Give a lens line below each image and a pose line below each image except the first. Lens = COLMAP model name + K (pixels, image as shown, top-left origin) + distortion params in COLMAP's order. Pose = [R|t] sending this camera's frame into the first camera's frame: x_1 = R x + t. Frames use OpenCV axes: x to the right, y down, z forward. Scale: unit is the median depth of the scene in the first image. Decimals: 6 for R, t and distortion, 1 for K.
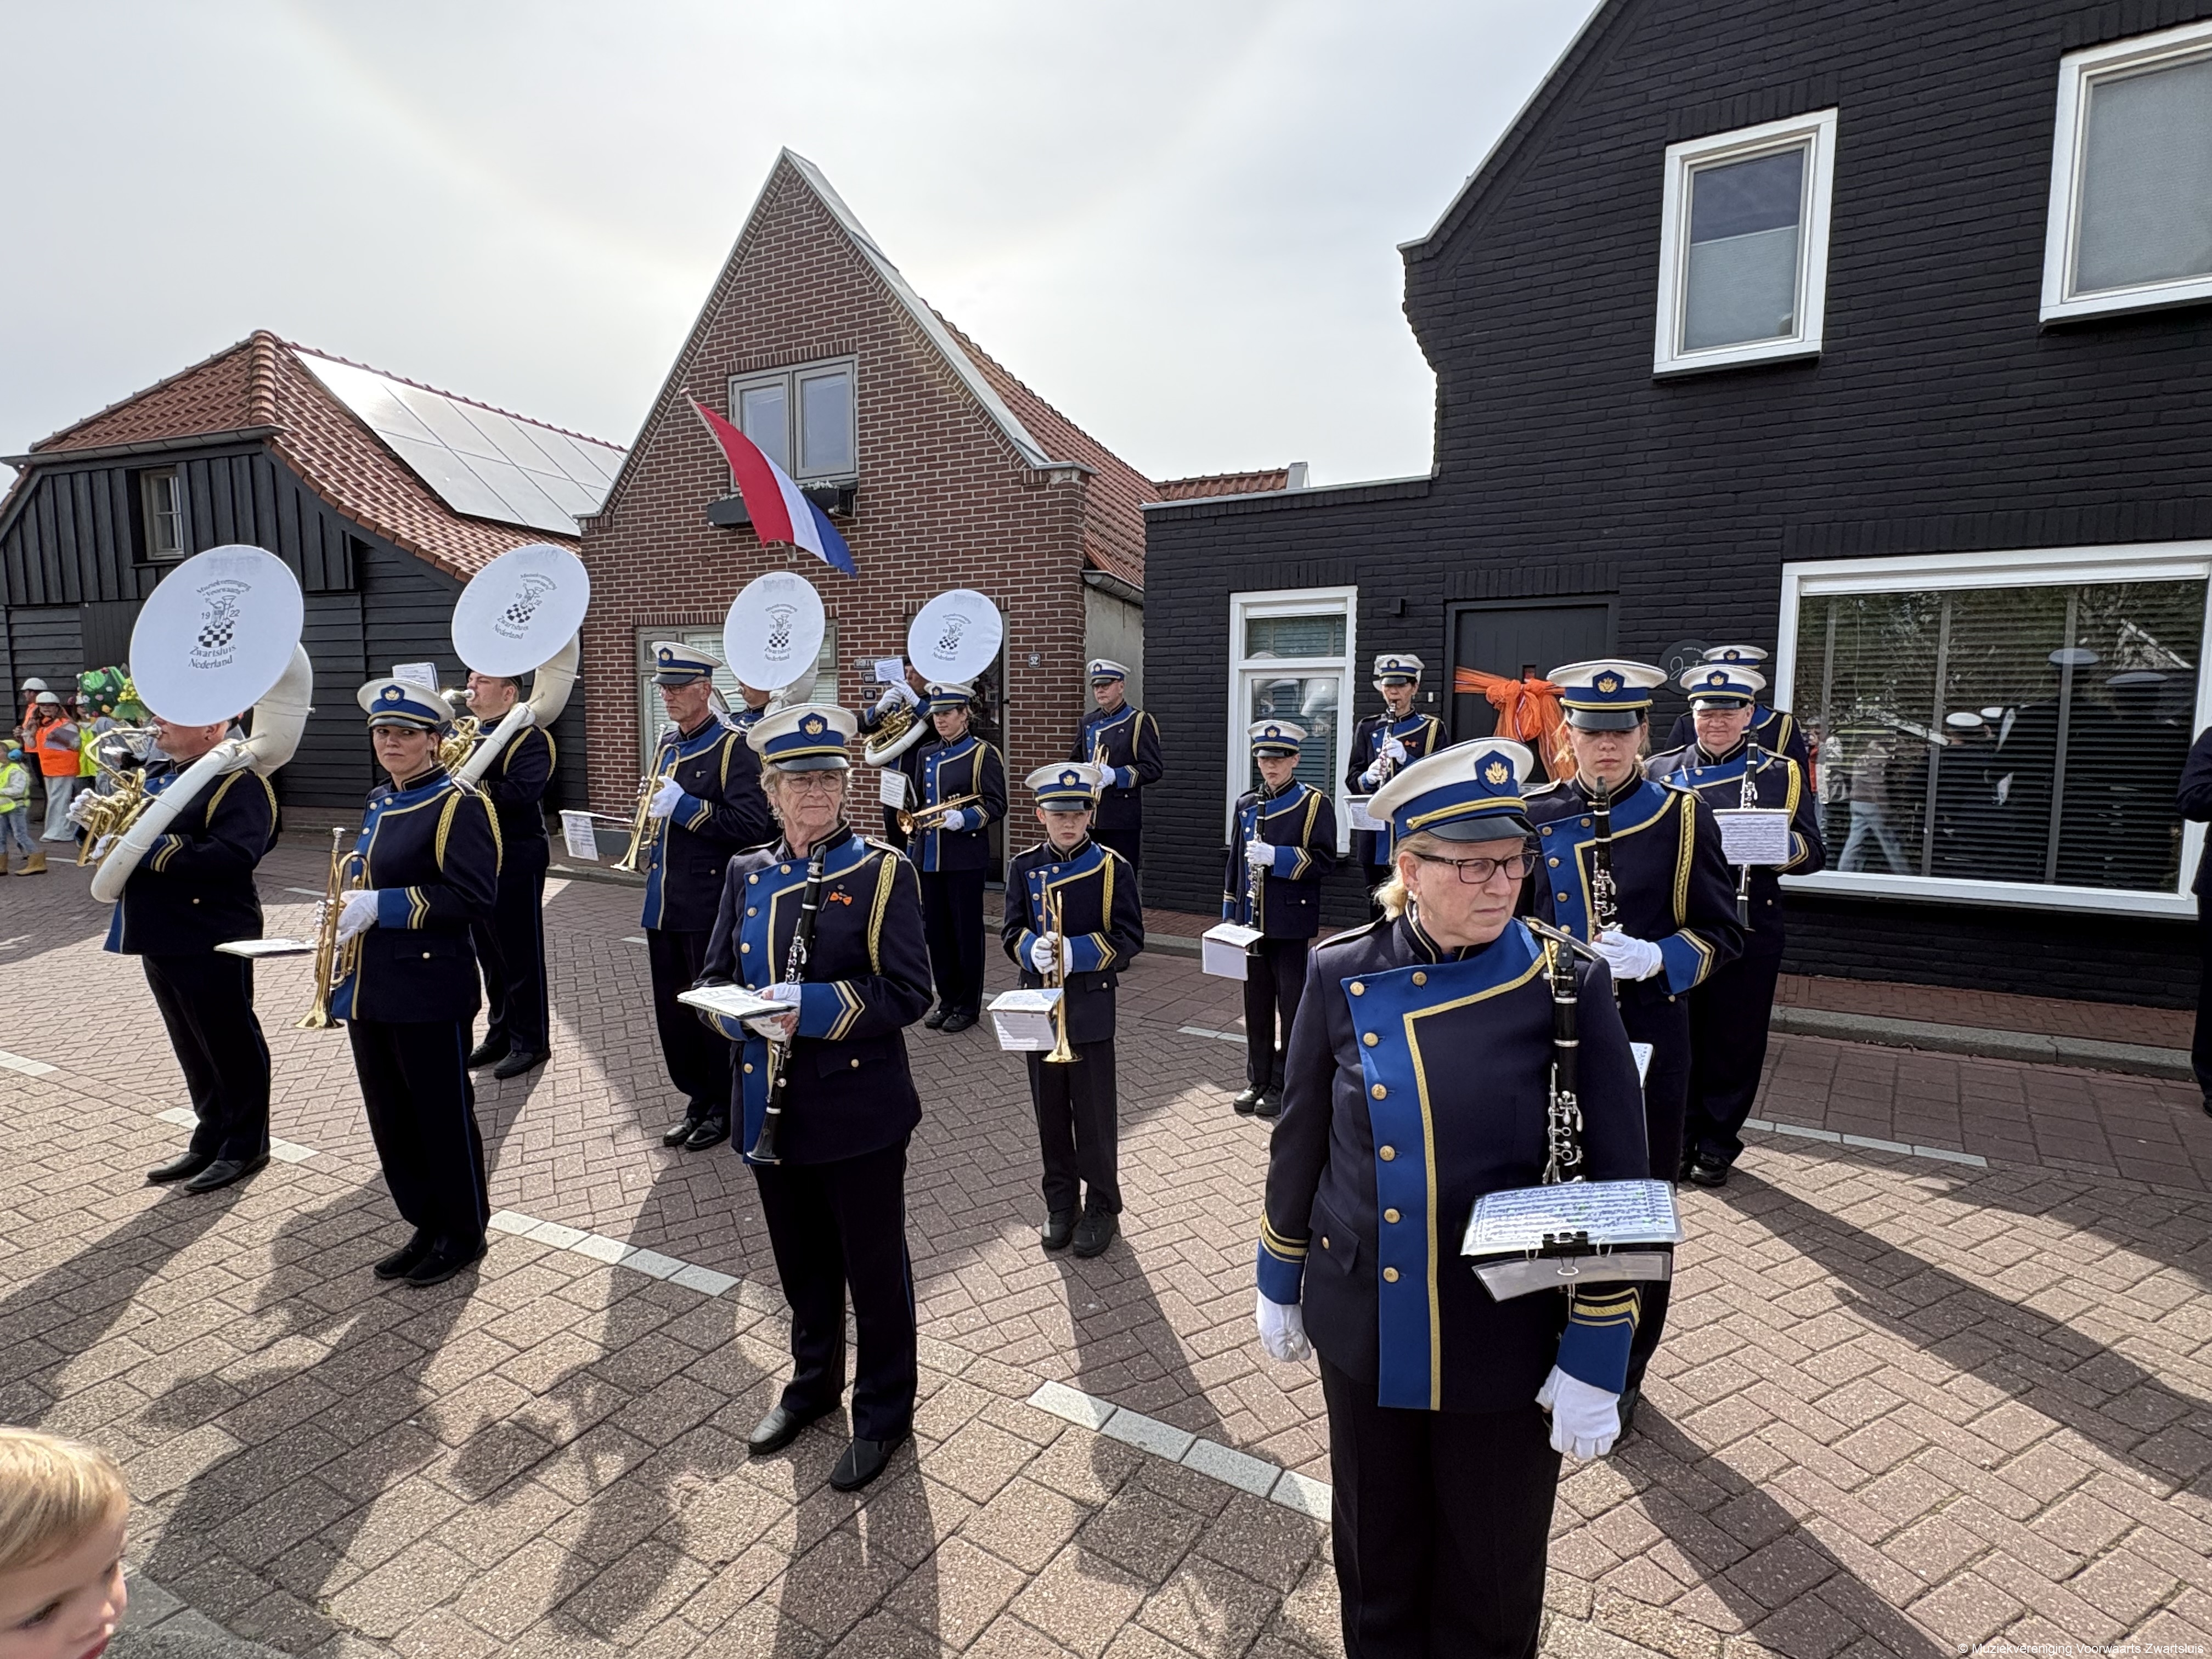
lens RADIAL K [[1145.5, 0, 1095.0], [0, 1145.5, 822.2], [0, 0, 1]] dist [0.001151, -0.000282]
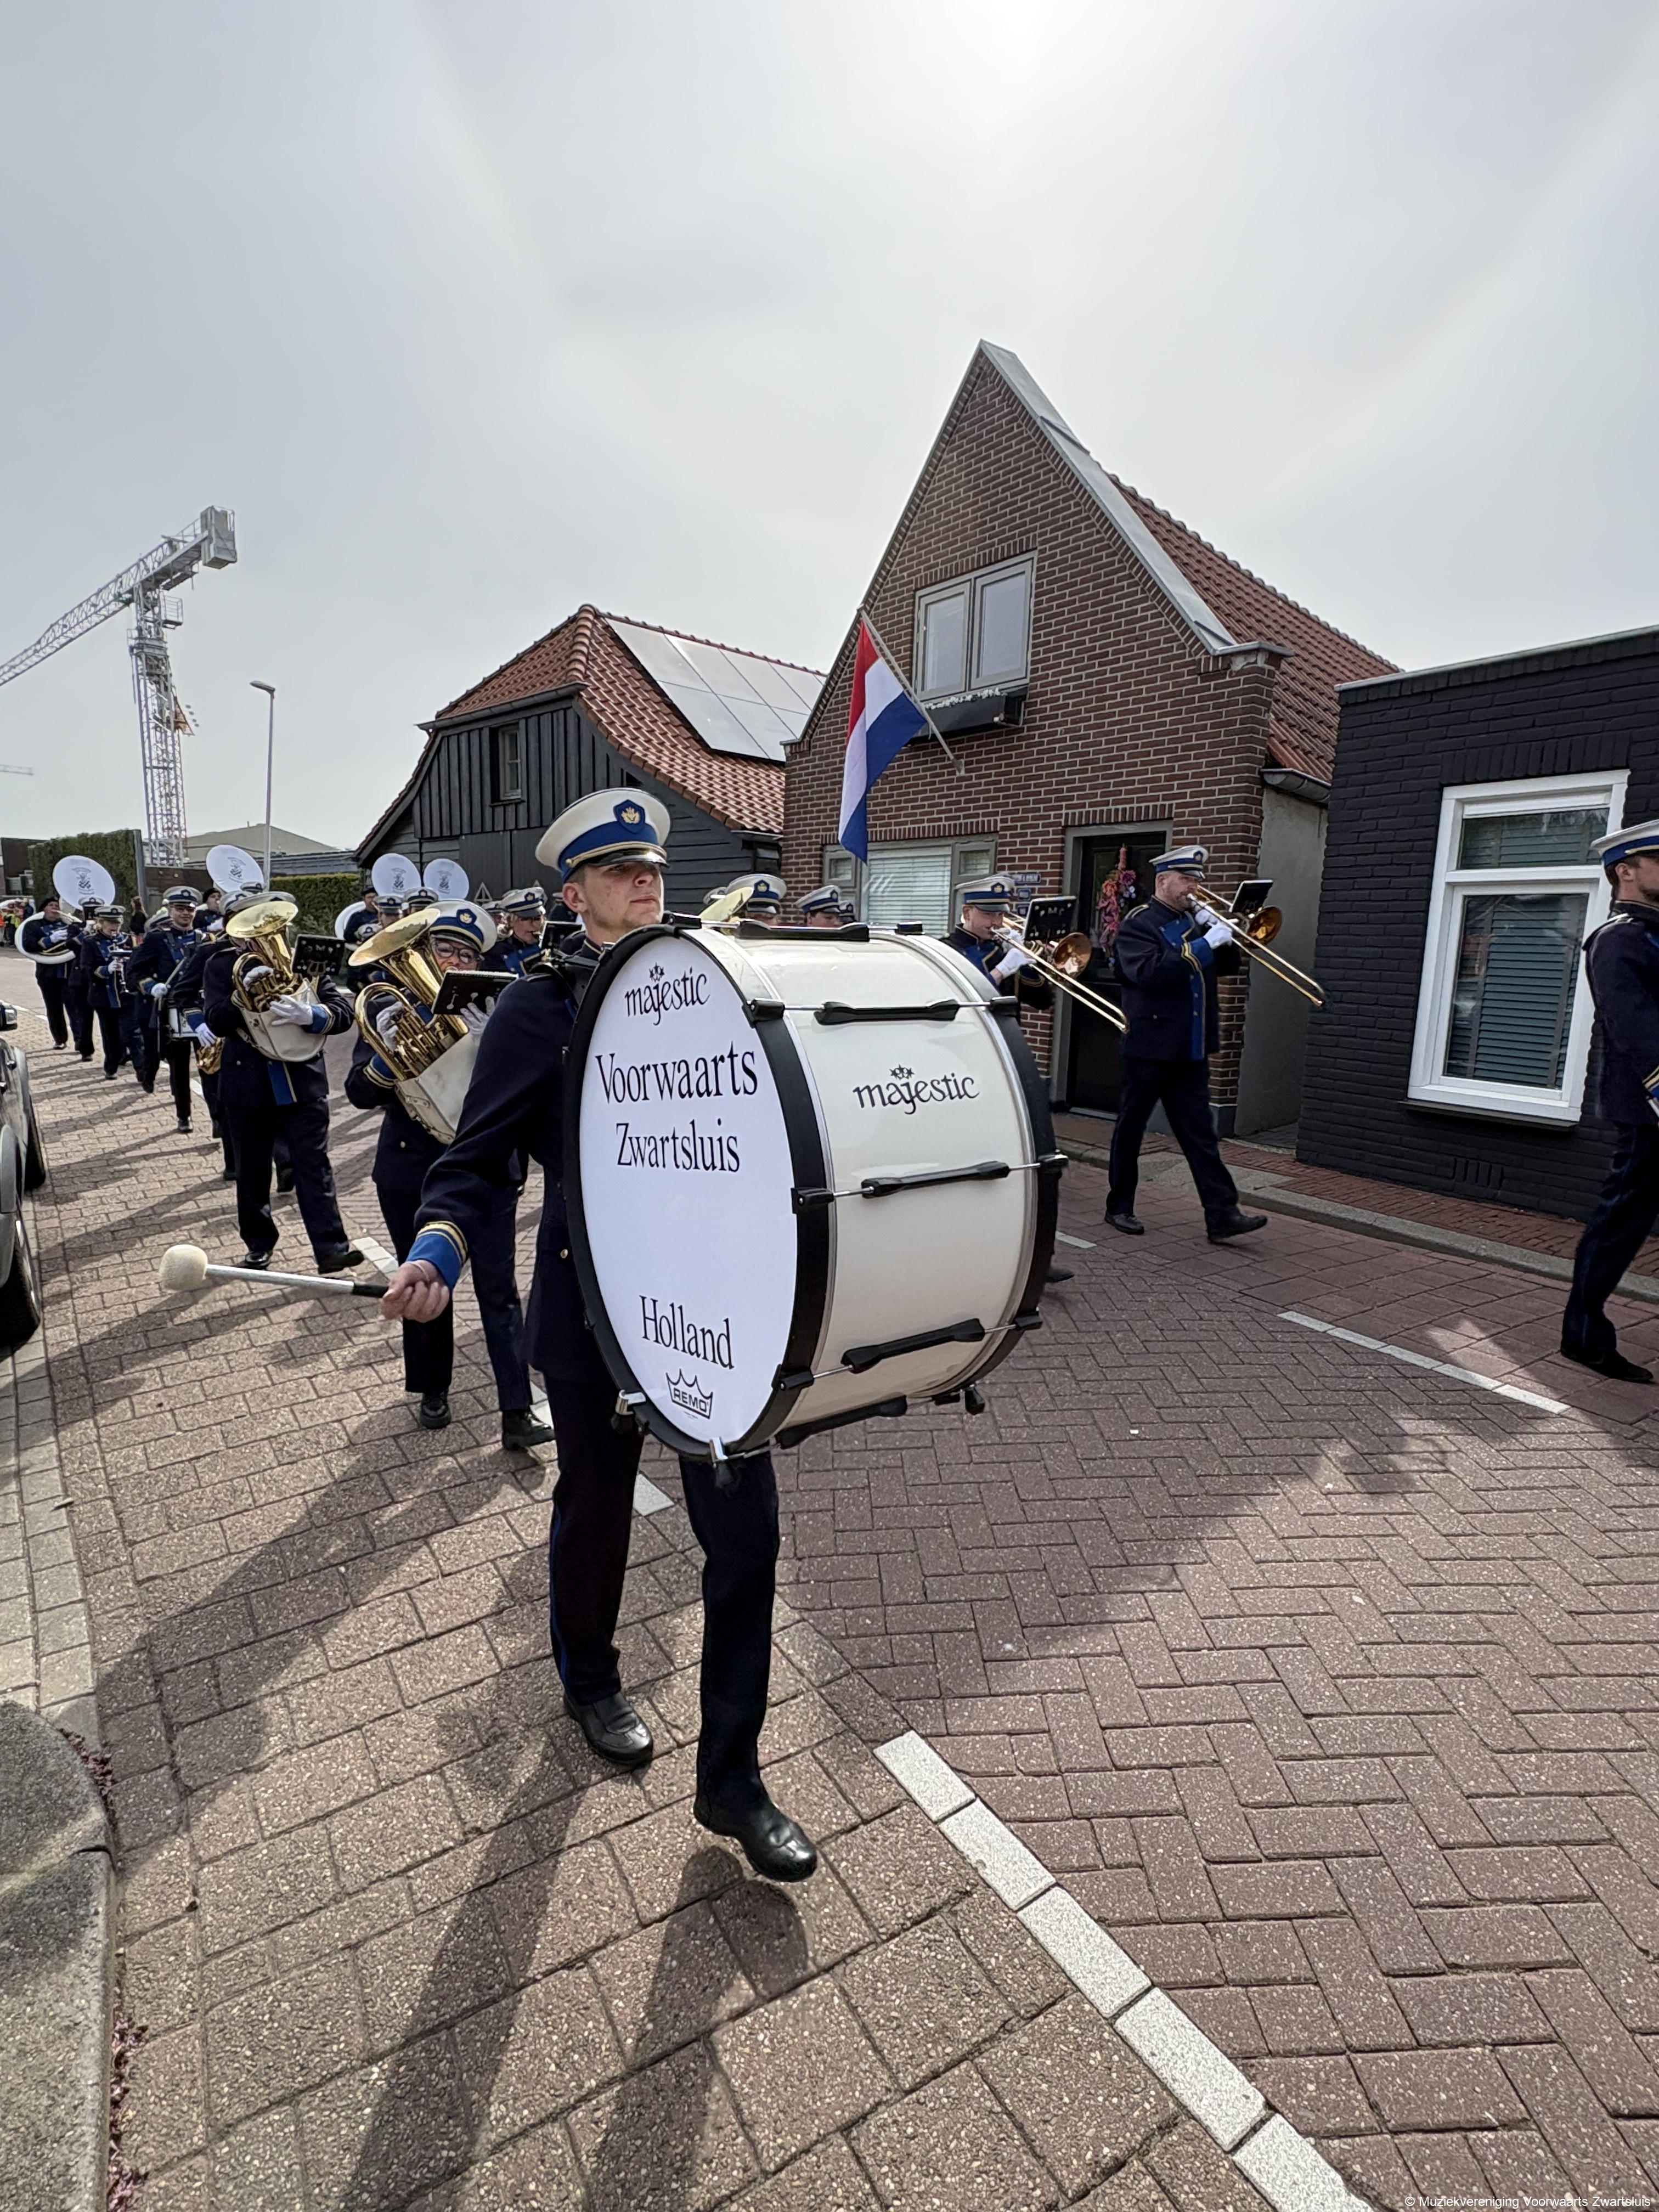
lens RADIAL K [[1089.2, 0, 832.7], [0, 1089.2, 1102.9], [0, 0, 1]] dist [0.000759, -0.000187]
pose [[0.898617, 0.089154, -0.429581, 0.072849], [-0.067406, 0.995566, 0.065614, 0.000273], [0.433526, -0.030006, 0.900642, 0.102749]]
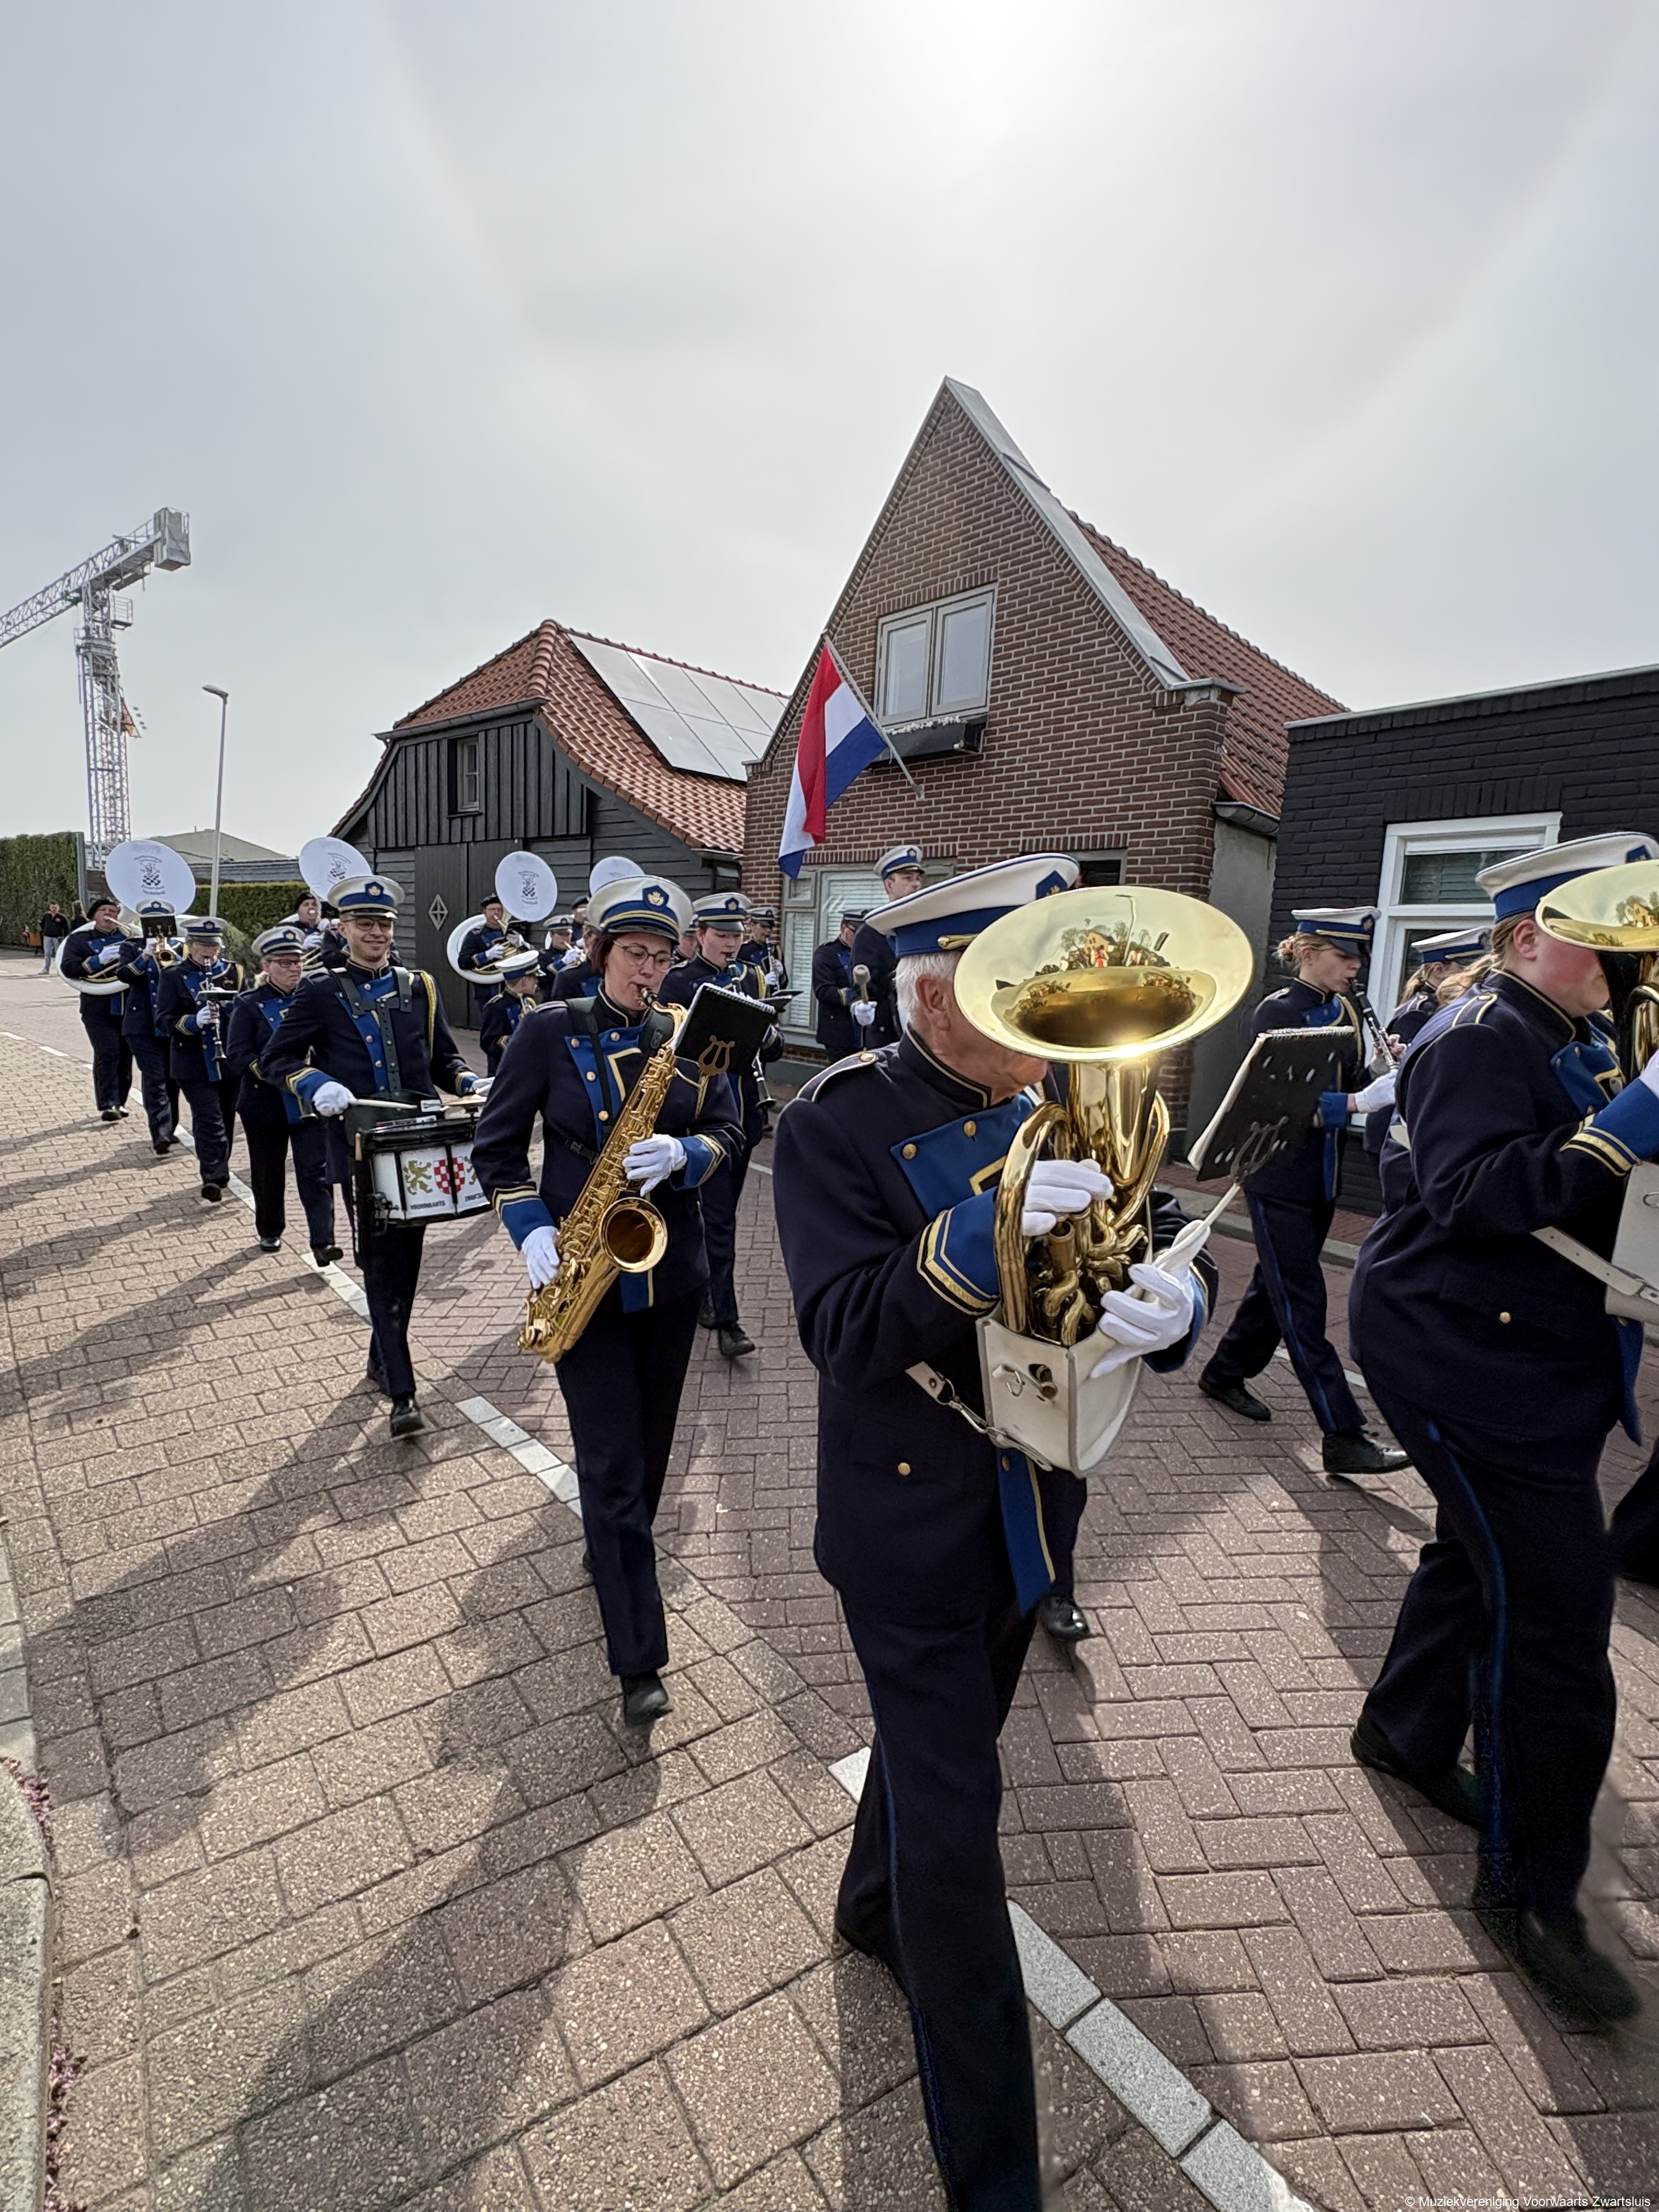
lens RADIAL K [[1089.7, 0, 832.5], [0, 1089.7, 1102.7], [0, 0, 1]] dist [0.000346, 0.000245]
pose [[0.914460, 0.094792, -0.393417, 0.072334], [-0.083912, 0.995465, 0.044807, 0.000127], [0.395880, -0.007962, 0.918268, 0.098567]]
